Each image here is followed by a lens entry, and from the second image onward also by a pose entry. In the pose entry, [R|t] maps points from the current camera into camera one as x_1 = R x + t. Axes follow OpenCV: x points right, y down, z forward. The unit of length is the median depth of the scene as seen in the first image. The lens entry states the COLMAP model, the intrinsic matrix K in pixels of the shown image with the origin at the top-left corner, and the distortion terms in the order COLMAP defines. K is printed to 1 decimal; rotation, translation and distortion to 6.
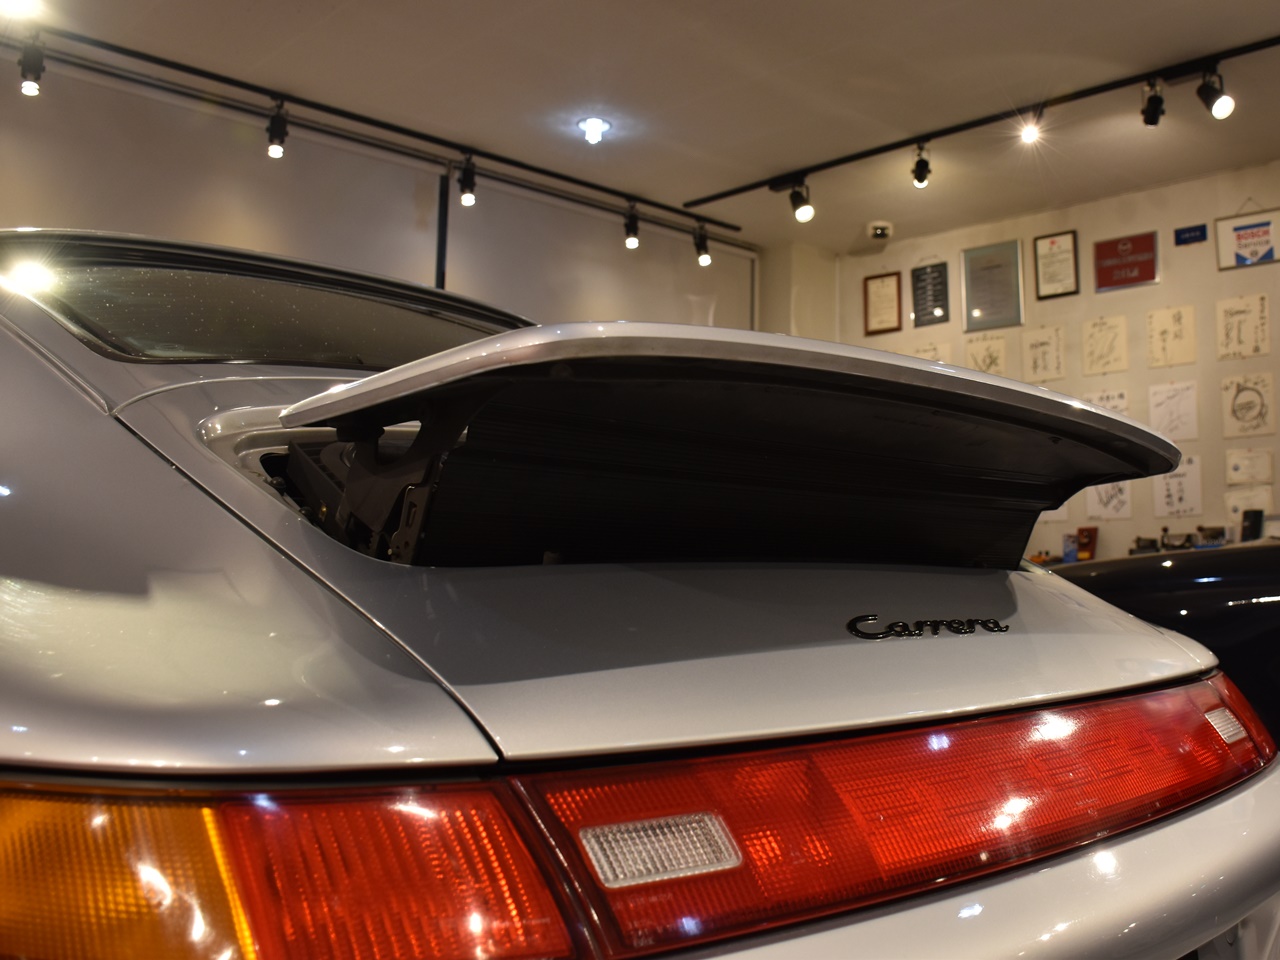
lens RADIAL K [[1197.7, 0, 772.5], [0, 1197.7, 473.1], [0, 0, 1]] dist [-0.115765, 0.017404]
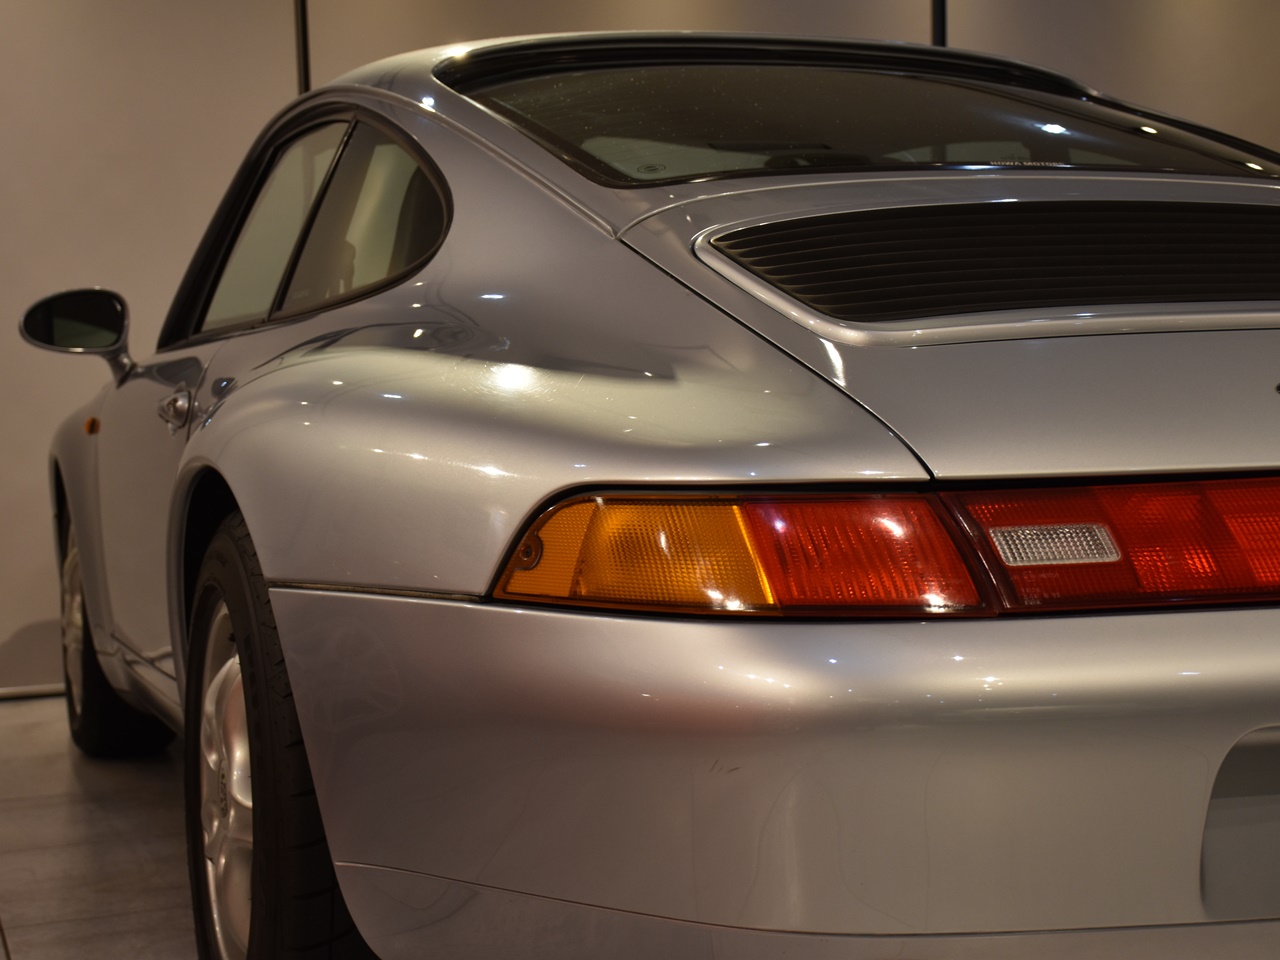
lens RADIAL K [[1928.6, 0, 603.3], [0, 1928.6, 481.9], [0, 0, 1]] dist [0.153219, -0.018042]
pose [[0.895833, -0.012954, -0.444202, 0.432909], [0.067129, 0.992049, 0.106450, -0.022050], [0.439292, -0.125180, 0.889580, -1.187445]]
